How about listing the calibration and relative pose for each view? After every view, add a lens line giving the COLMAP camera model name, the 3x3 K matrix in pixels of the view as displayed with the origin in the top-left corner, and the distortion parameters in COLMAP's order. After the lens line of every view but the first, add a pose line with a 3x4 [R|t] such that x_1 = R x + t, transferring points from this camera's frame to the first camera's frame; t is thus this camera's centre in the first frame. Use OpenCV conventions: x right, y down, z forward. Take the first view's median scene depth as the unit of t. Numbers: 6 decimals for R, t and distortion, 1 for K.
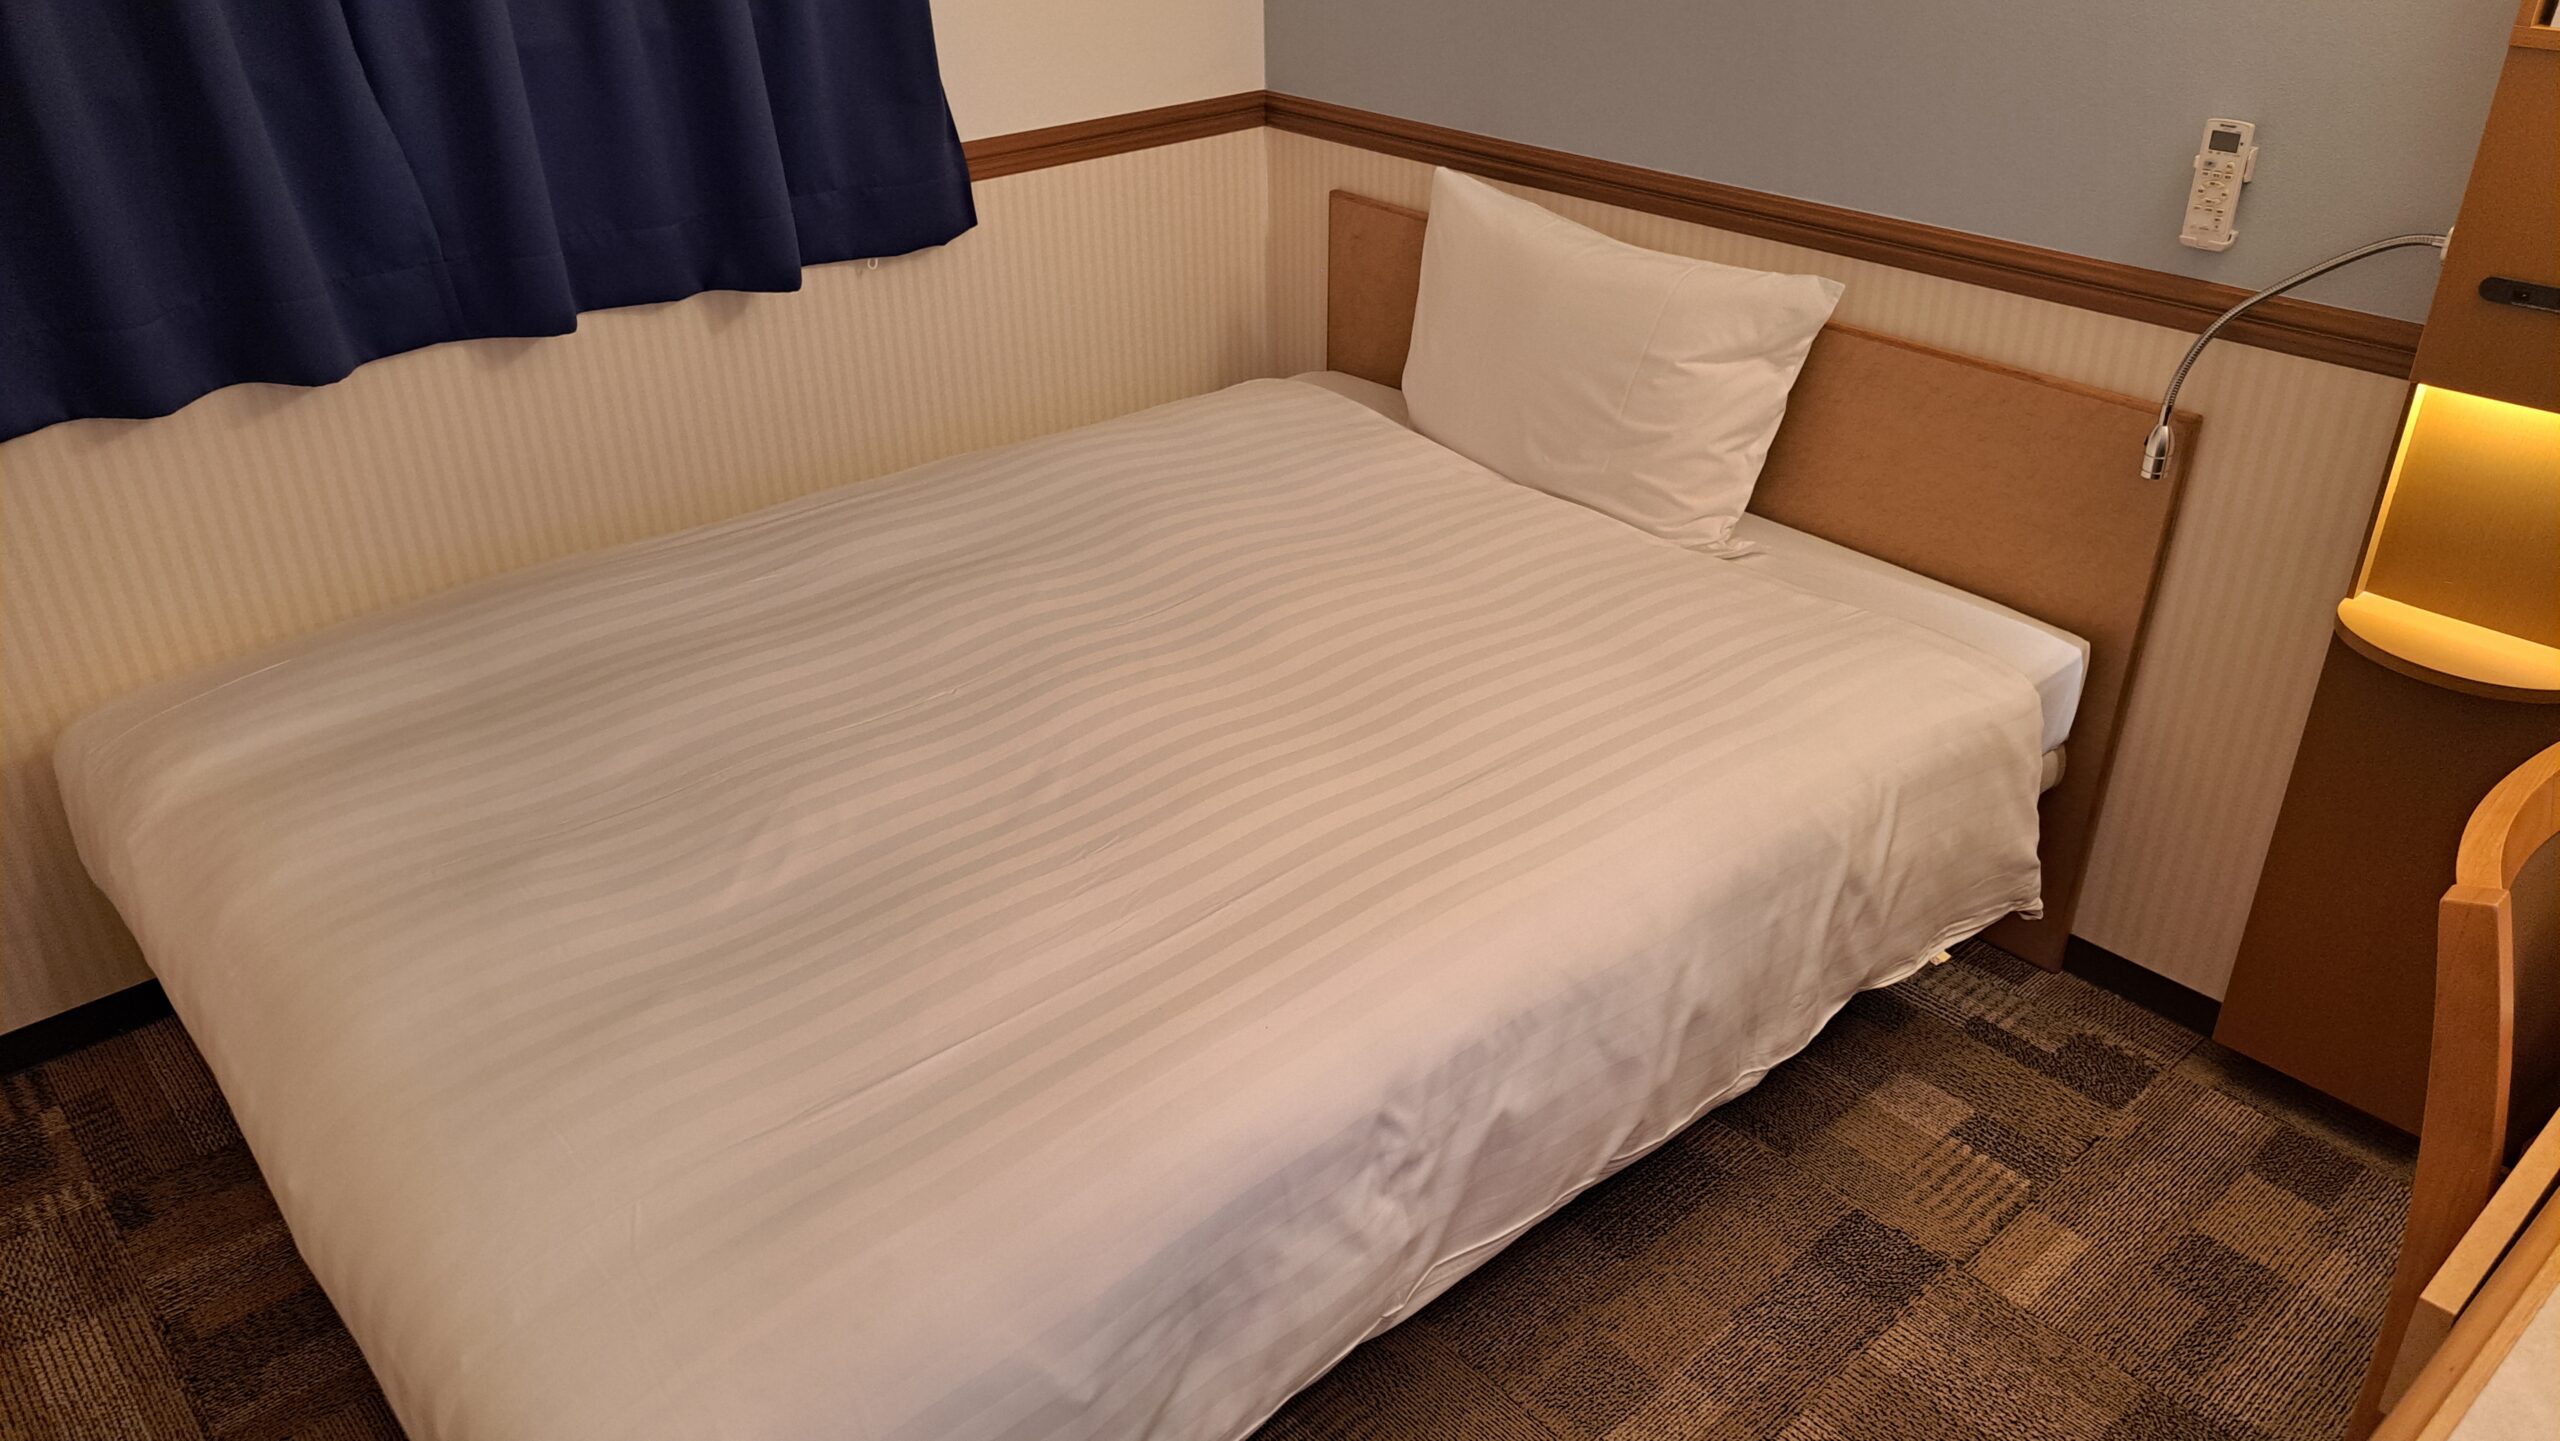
lens RADIAL K [[1876.9, 0, 1280.0], [0, 1876.9, 720.5], [0, 0, 1]] dist [0.002021, 0.000639]
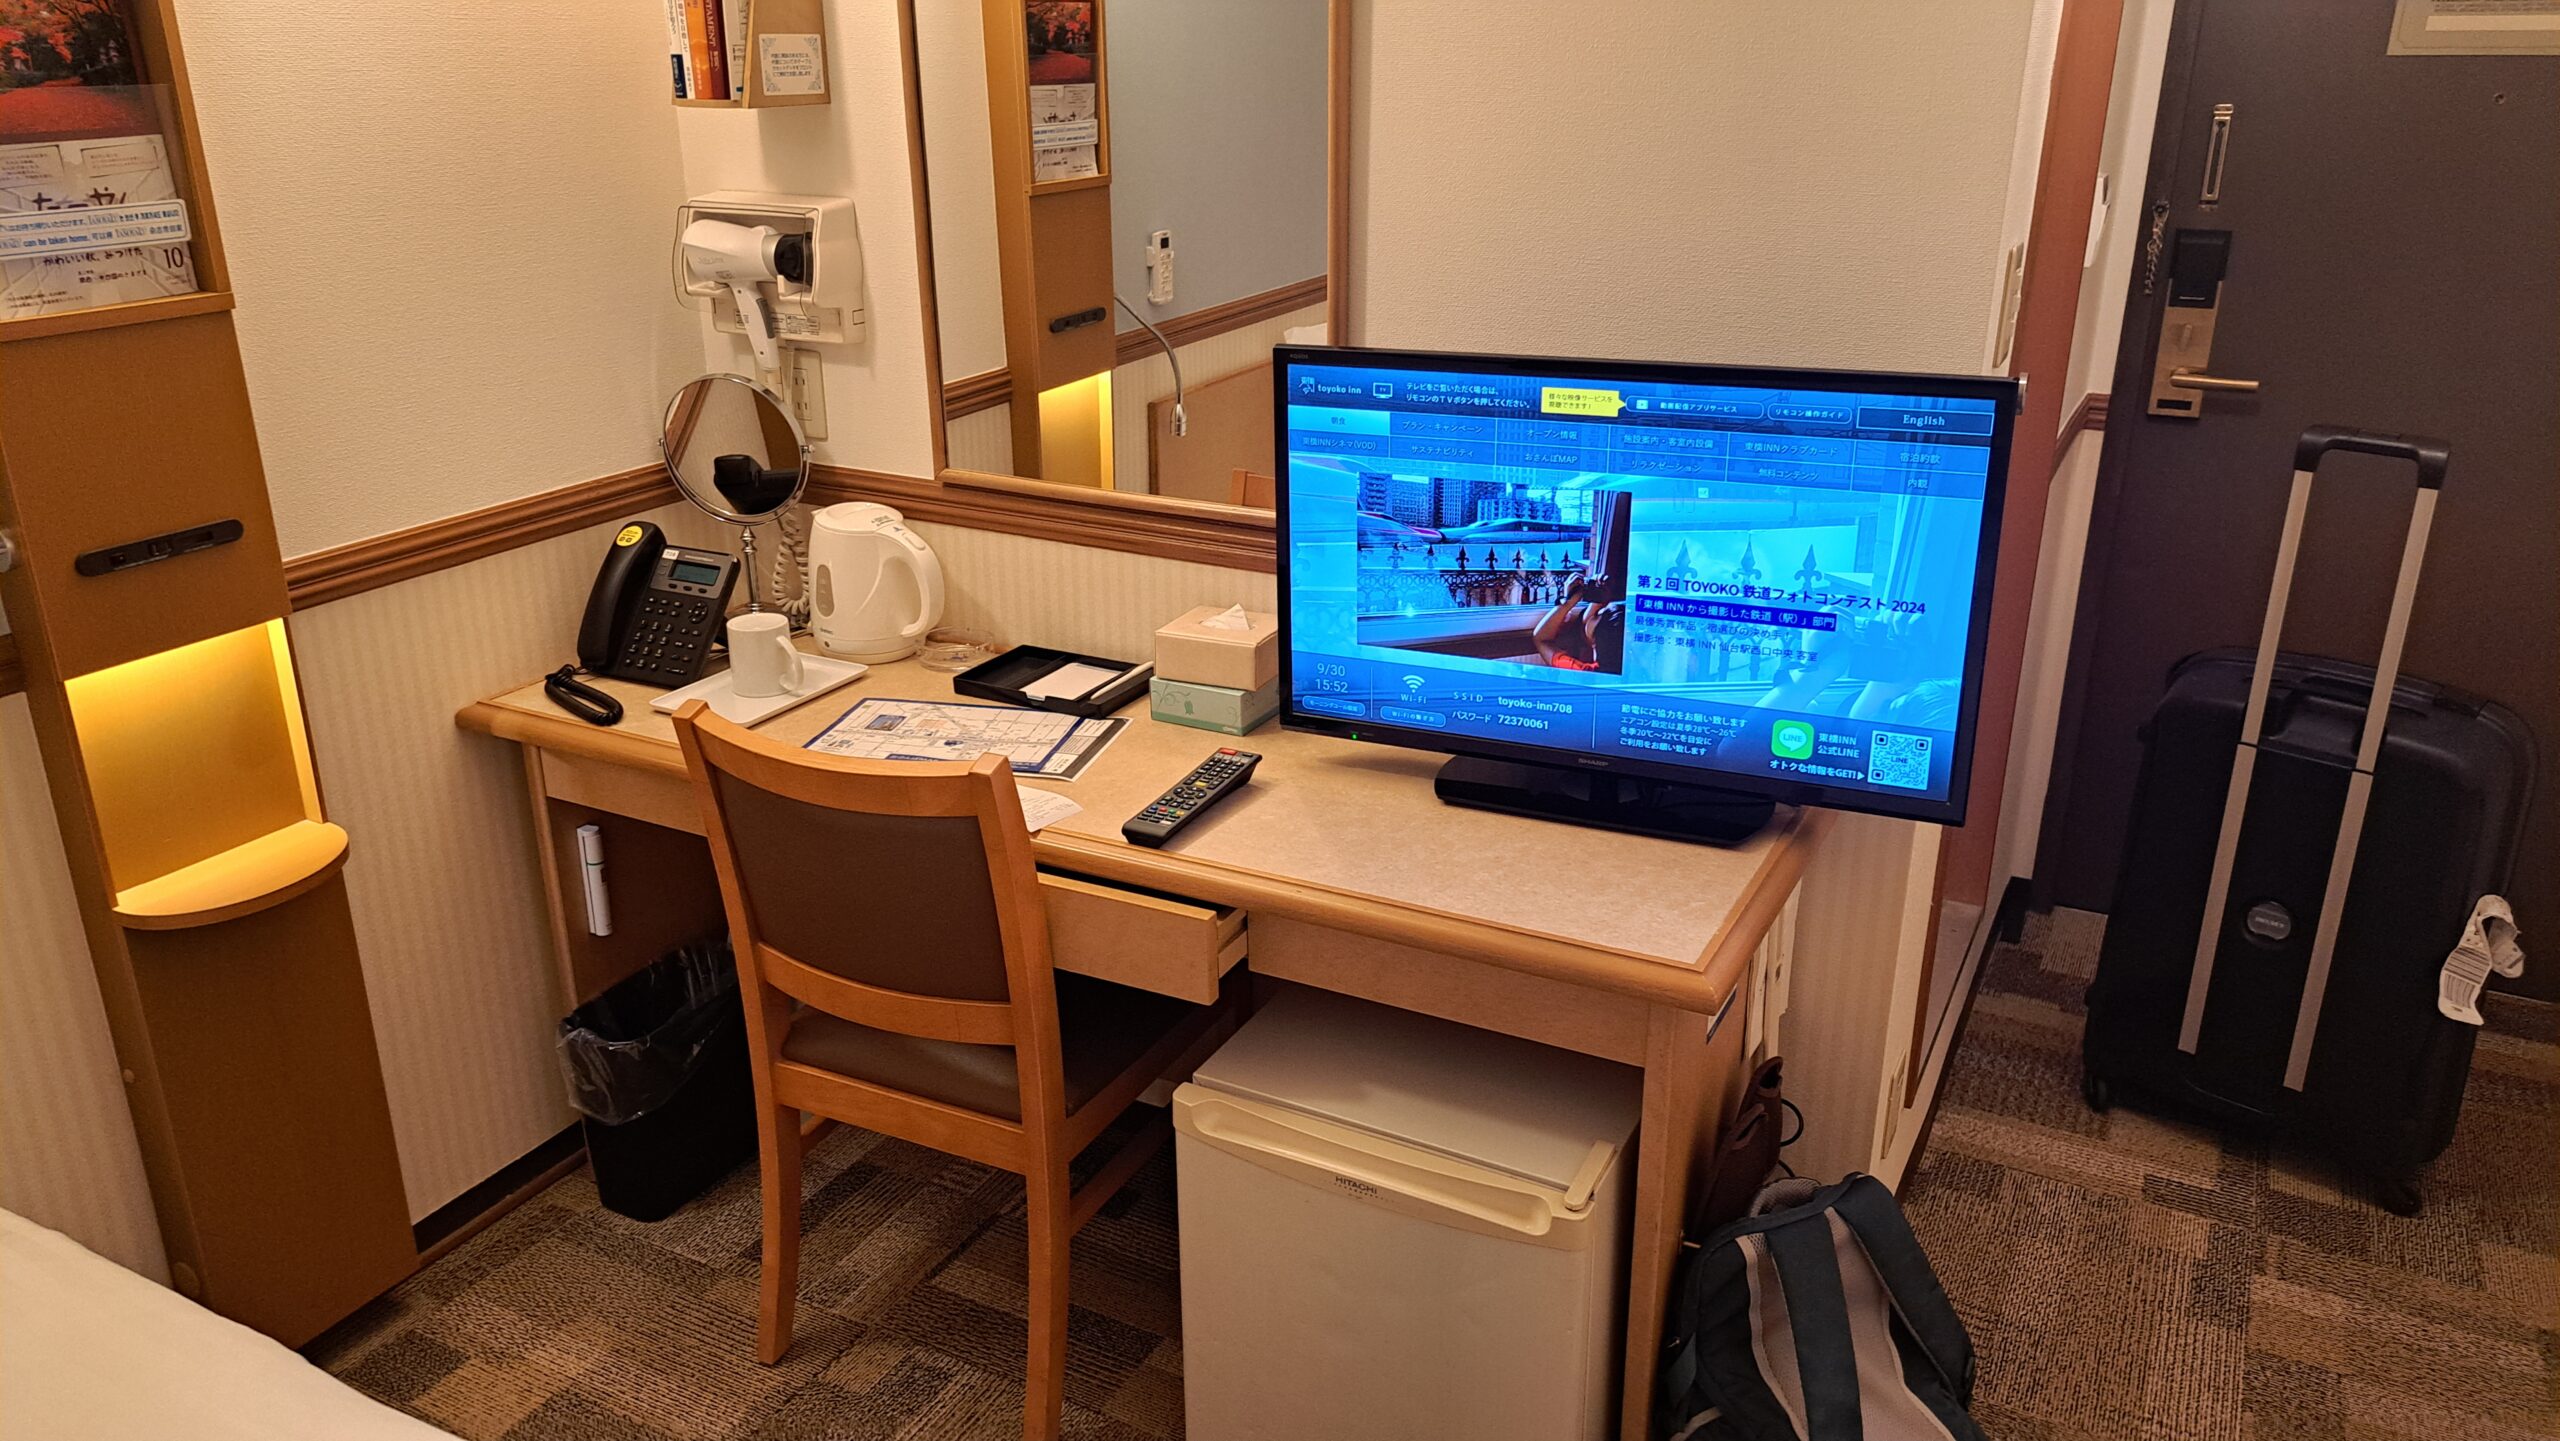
lens RADIAL K [[1876.9, 0, 1280.0], [0, 1876.9, 720.5], [0, 0, 1]] dist [0.002021, 0.000639]
pose [[-0.353956, -0.303662, 0.884593, -0.787691], [0.466588, 0.762382, 0.448408, -0.477396], [-0.810562, 0.571457, -0.128165, 0.957250]]
